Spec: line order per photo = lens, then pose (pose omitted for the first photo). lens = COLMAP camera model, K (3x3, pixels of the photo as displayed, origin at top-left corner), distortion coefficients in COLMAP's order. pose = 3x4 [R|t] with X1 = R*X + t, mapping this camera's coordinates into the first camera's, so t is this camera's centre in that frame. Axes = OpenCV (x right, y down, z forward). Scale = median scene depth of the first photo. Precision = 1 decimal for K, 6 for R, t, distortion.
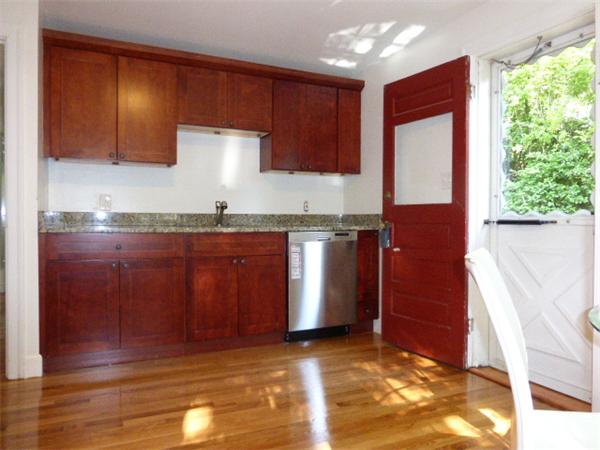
lens RADIAL K [[437.3, 0, 300.0], [0, 437.3, 225.0], [0, 0, 1]] dist [-0.008992, 0.002406]
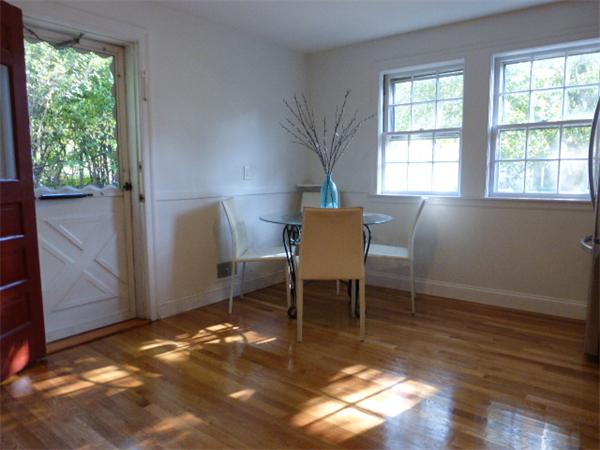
lens RADIAL K [[424.8, 0, 300.0], [0, 424.8, 225.0], [0, 0, 1]] dist [-0.003278, 0.001513]
pose [[-0.409666, -0.118102, 0.904558, -0.744762], [0.017778, 0.990362, 0.137356, -0.076709], [-0.912063, 0.072351, -0.403618, 0.954089]]
